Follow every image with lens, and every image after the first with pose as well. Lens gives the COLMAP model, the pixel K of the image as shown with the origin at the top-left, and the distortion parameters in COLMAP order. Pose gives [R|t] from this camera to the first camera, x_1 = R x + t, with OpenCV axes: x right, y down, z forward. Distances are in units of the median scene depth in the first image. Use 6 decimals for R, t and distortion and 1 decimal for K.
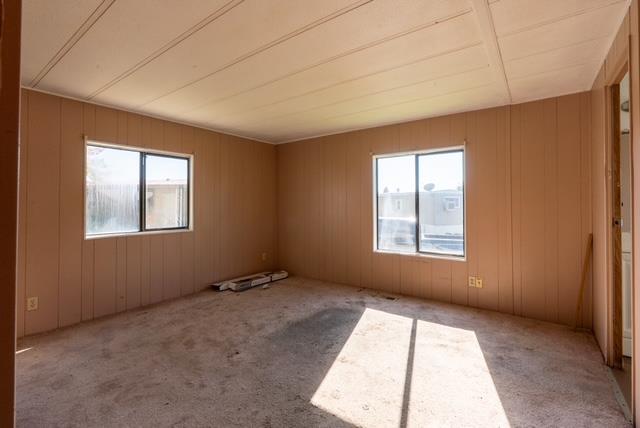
lens RADIAL K [[296.2, 0, 326.1], [0, 296.2, 205.1], [0, 0, 1]] dist [-0.001325, -0.000097]
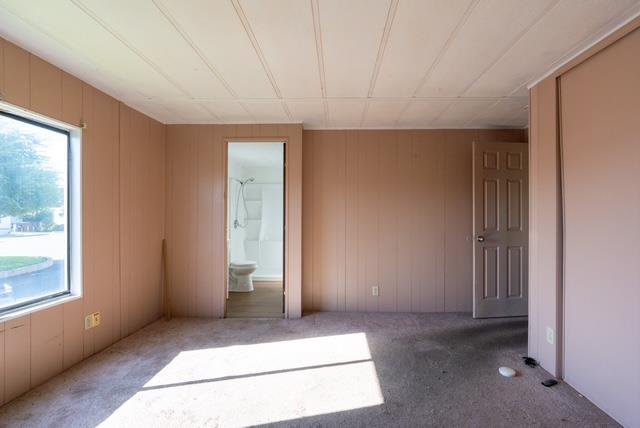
lens RADIAL K [[307.7, 0, 320.0], [0, 307.7, 214.0], [0, 0, 1]] dist [-0.001252, -0.000216]
pose [[-0.561290, 0.010877, 0.827548, -0.539113], [-0.001949, 0.999893, -0.014464, 0.007932], [-0.827617, -0.009731, -0.561209, 1.167797]]
